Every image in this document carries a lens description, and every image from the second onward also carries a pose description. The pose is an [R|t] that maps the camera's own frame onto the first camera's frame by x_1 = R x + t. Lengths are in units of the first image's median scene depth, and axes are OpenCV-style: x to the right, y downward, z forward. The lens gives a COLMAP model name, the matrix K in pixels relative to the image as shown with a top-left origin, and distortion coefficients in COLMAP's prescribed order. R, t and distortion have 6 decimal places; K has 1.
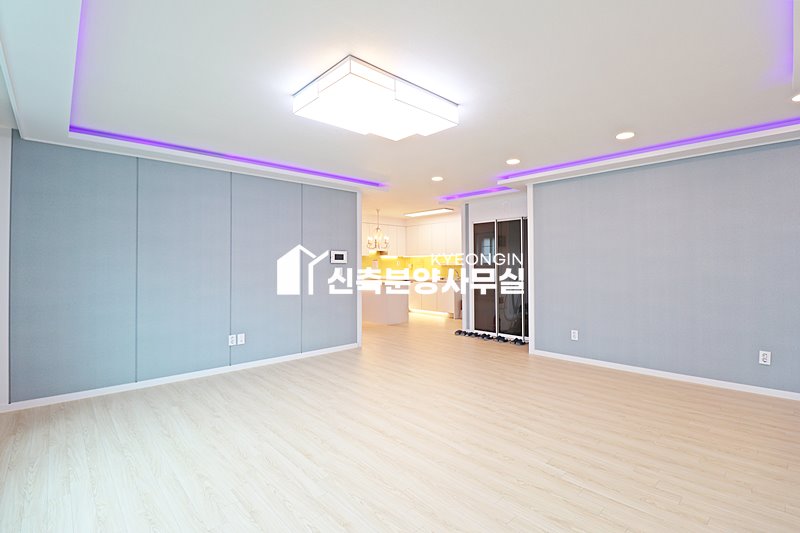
lens RADIAL K [[369.1, 0, 401.2], [0, 369.1, 258.2], [0, 0, 1]] dist [-0.001429, -0.014128]
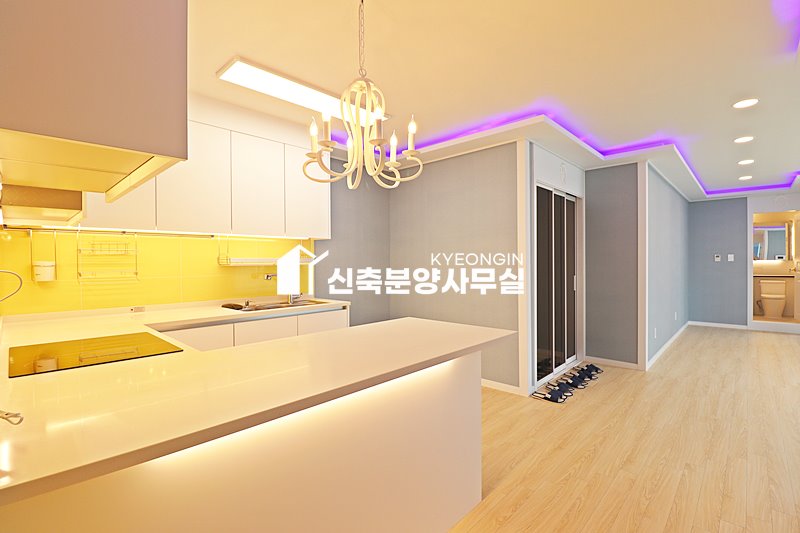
lens RADIAL K [[370.0, 0, 402.8], [0, 370.0, 261.8], [0, 0, 1]] dist [0.001536, -0.014327]
pose [[-0.067561, 0.006147, 0.997696, -0.525281], [-0.010350, 0.999923, -0.006862, 0.037451], [-0.997661, -0.010790, -0.067492, 1.972052]]
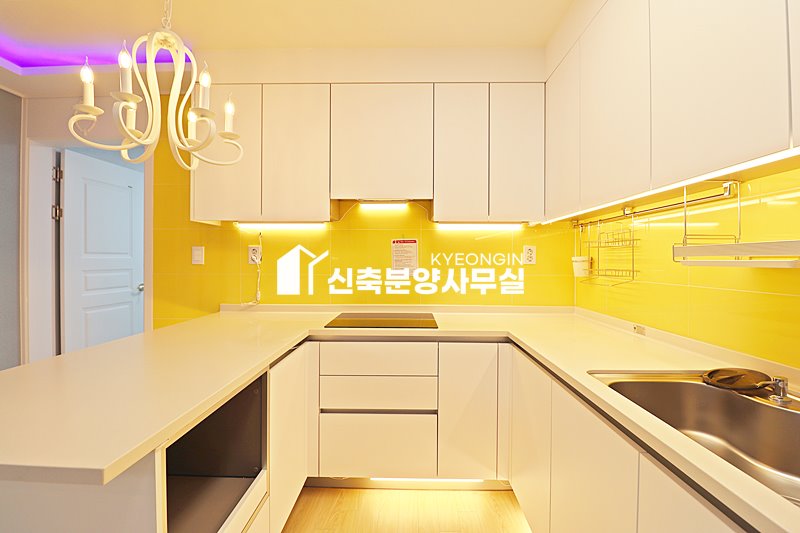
lens RADIAL K [[370.0, 0, 402.8], [0, 370.0, 261.8], [0, 0, 1]] dist [0.001536, -0.014327]
pose [[0.714060, 0.007608, -0.700043, 0.251368], [0.007857, 0.999791, 0.018880, 0.034680], [0.700041, -0.018982, 0.713851, 1.903161]]
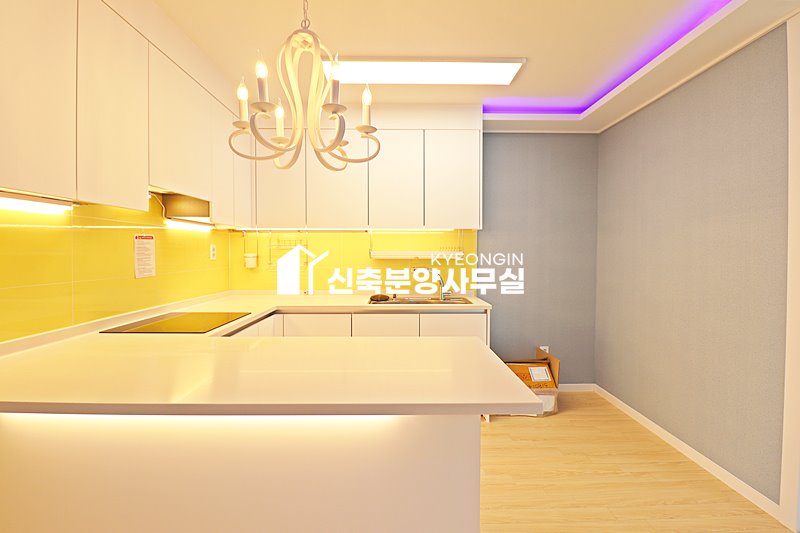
lens RADIAL K [[370.0, 0, 402.8], [0, 370.0, 261.8], [0, 0, 1]] dist [0.001536, -0.014327]
pose [[0.672483, -0.011751, 0.740019, -0.306387], [-0.019174, 0.999262, 0.033293, 0.023410], [-0.739864, -0.036578, 0.671761, 1.706962]]
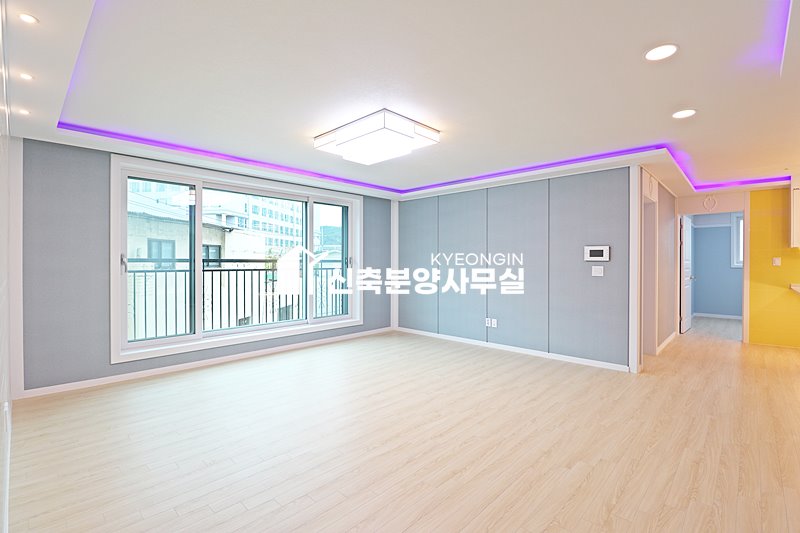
lens RADIAL K [[370.0, 0, 402.8], [0, 370.0, 261.8], [0, 0, 1]] dist [0.001536, -0.014327]
pose [[0.061798, 0.006625, -0.998067, 0.819970], [0.015372, 0.999853, 0.007588, 0.003199], [0.997970, -0.015811, 0.061687, 0.672086]]
